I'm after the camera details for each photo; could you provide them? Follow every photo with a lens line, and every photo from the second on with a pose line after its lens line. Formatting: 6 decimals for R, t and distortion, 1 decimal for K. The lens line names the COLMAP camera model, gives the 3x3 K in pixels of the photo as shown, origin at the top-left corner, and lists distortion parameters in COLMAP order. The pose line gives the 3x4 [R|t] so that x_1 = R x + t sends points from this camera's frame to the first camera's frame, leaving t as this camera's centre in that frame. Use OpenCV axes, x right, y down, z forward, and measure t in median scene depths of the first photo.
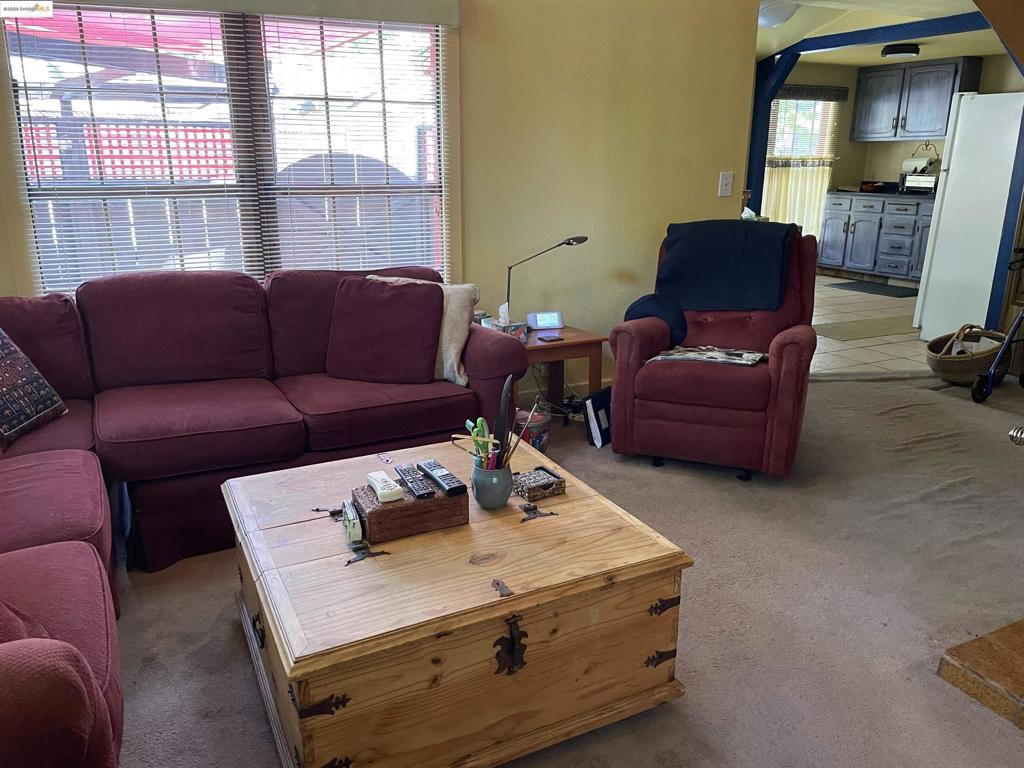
lens RADIAL K [[772.7, 0, 501.9], [0, 772.7, 406.1], [0, 0, 1]] dist [0.039089, -0.039855]
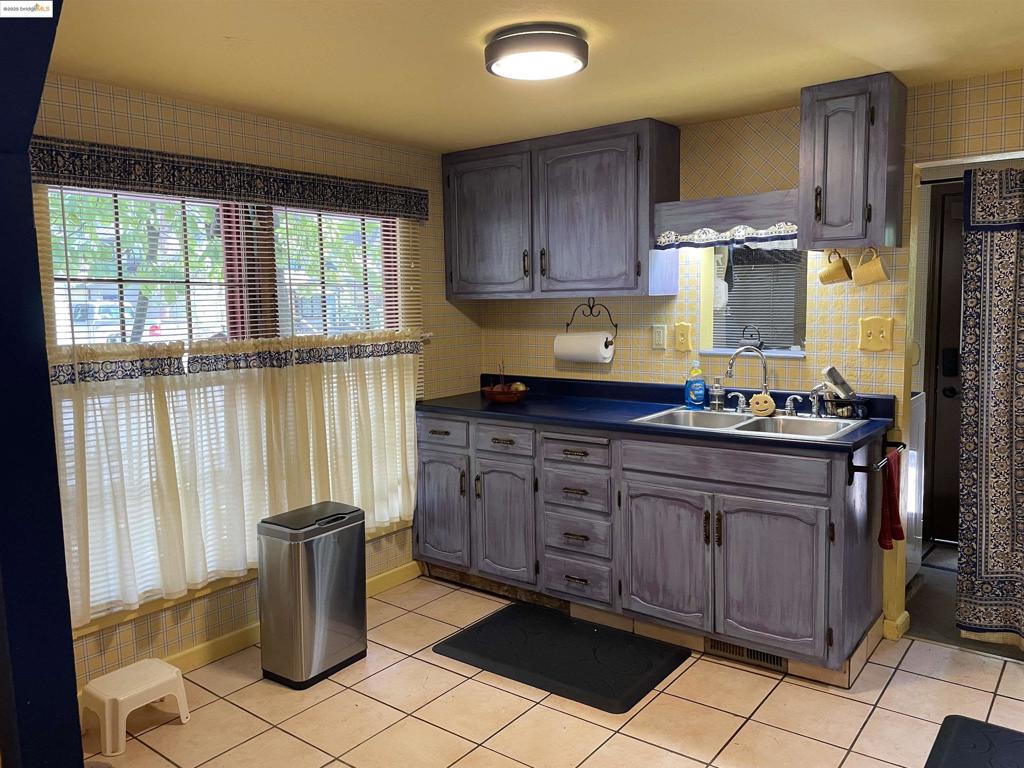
lens RADIAL K [[772.7, 0, 513.7], [0, 772.7, 382.5], [0, 0, 1]] dist [0.039089, -0.039855]
pose [[0.898925, -0.056199, 0.434483, 0.286981], [0.148414, 0.972162, -0.181315, -0.207889], [-0.412198, 0.227471, 0.882241, 0.602524]]
